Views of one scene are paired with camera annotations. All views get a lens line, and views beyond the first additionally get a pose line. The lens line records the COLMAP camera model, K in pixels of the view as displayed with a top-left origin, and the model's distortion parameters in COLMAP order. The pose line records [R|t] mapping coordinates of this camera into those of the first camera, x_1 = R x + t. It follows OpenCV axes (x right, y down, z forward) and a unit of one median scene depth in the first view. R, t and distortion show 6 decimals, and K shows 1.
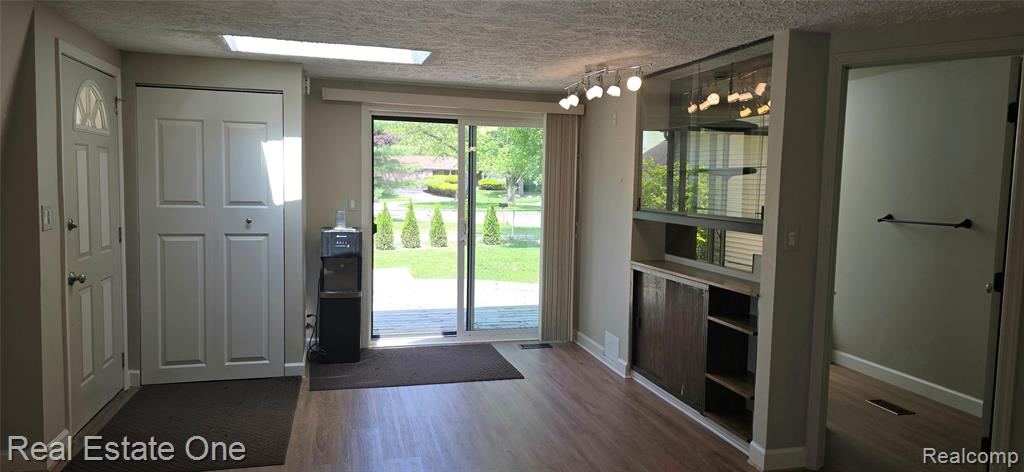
lens RADIAL K [[682.3, 0, 512.0], [0, 682.3, 236.0], [0, 0, 1]] dist [0.032751, 0.000052]
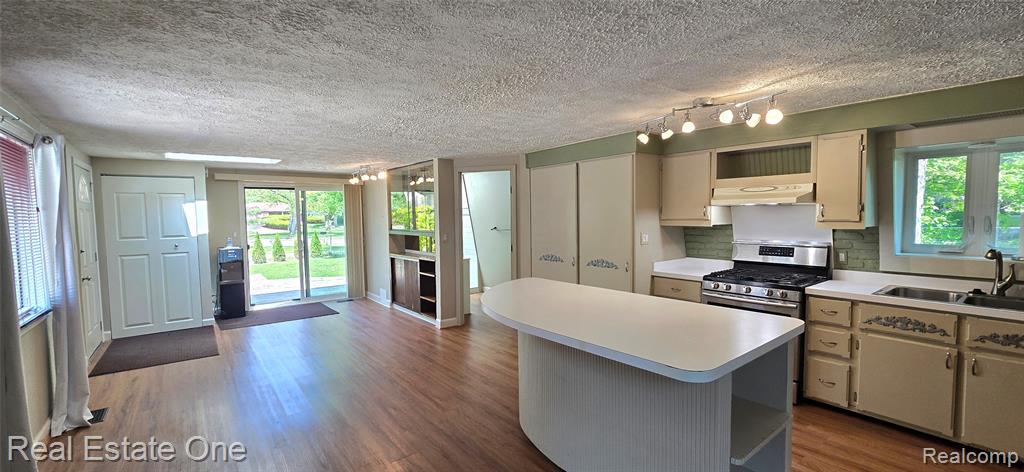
lens RADIAL K [[422.2, 0, 512.0], [0, 422.2, 236.0], [0, 0, 1]] dist [-0.003378, -0.000334]
pose [[0.916781, -0.054900, 0.395599, 0.004687], [0.065946, 0.997720, -0.014366, 0.026251], [-0.393908, 0.039259, 0.918311, -0.385447]]
